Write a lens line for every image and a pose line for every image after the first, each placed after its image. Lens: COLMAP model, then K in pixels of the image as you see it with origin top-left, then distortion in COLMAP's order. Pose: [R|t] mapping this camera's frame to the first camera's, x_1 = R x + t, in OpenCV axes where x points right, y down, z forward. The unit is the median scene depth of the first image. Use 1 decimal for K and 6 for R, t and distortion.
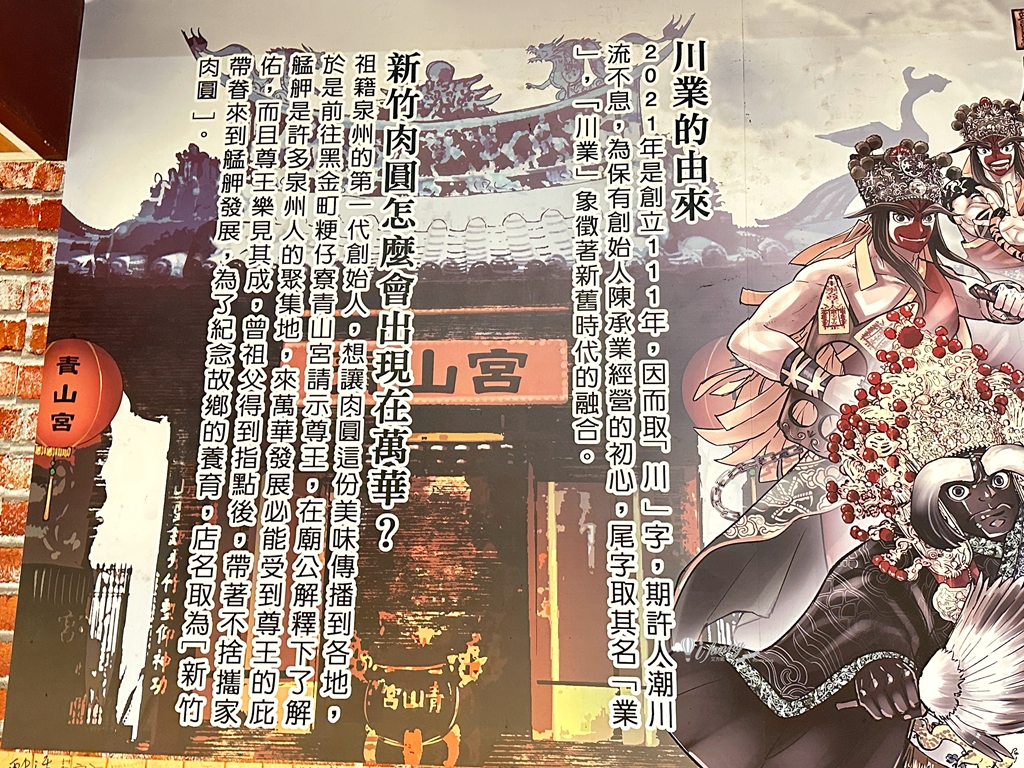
lens RADIAL K [[1039.9, 0, 512.0], [0, 1039.9, 385.1], [0, 0, 1]] dist [0.036951, 0.000000]
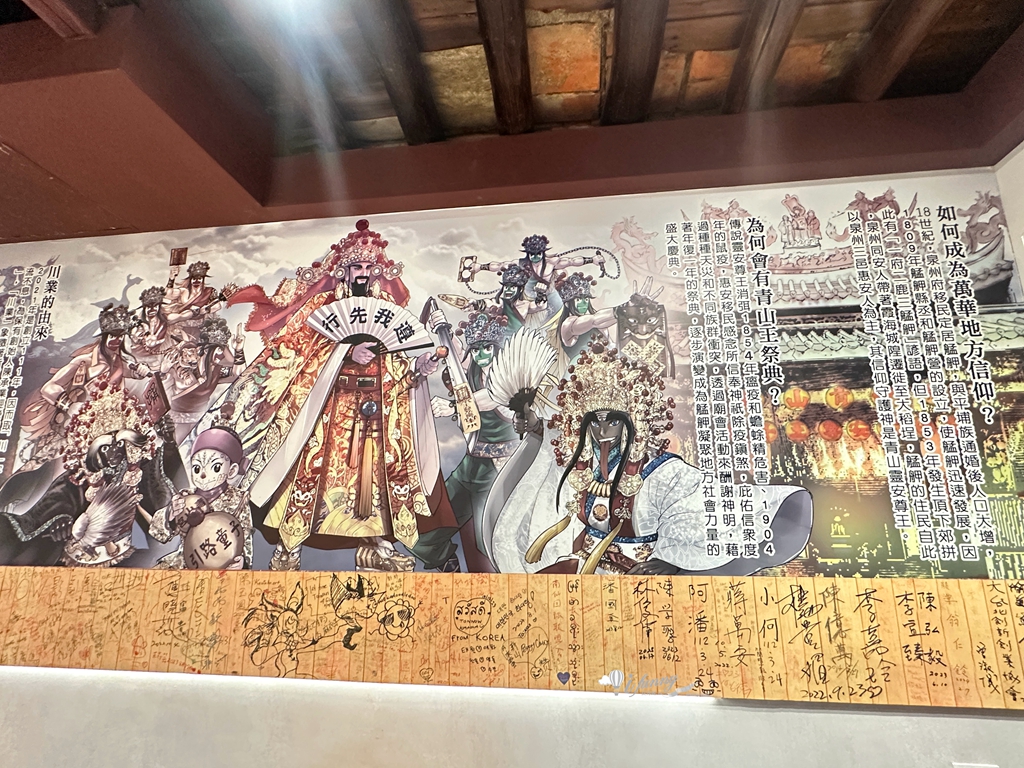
lens RADIAL K [[537.3, 0, 510.3], [0, 537.3, 381.3], [0, 0, 1]] dist [-0.000413, 0.001297]
pose [[0.998409, -0.028928, -0.048391, 1.385728], [0.027687, 0.999275, -0.026132, 0.002790], [0.049112, 0.024751, 0.998487, -0.209318]]
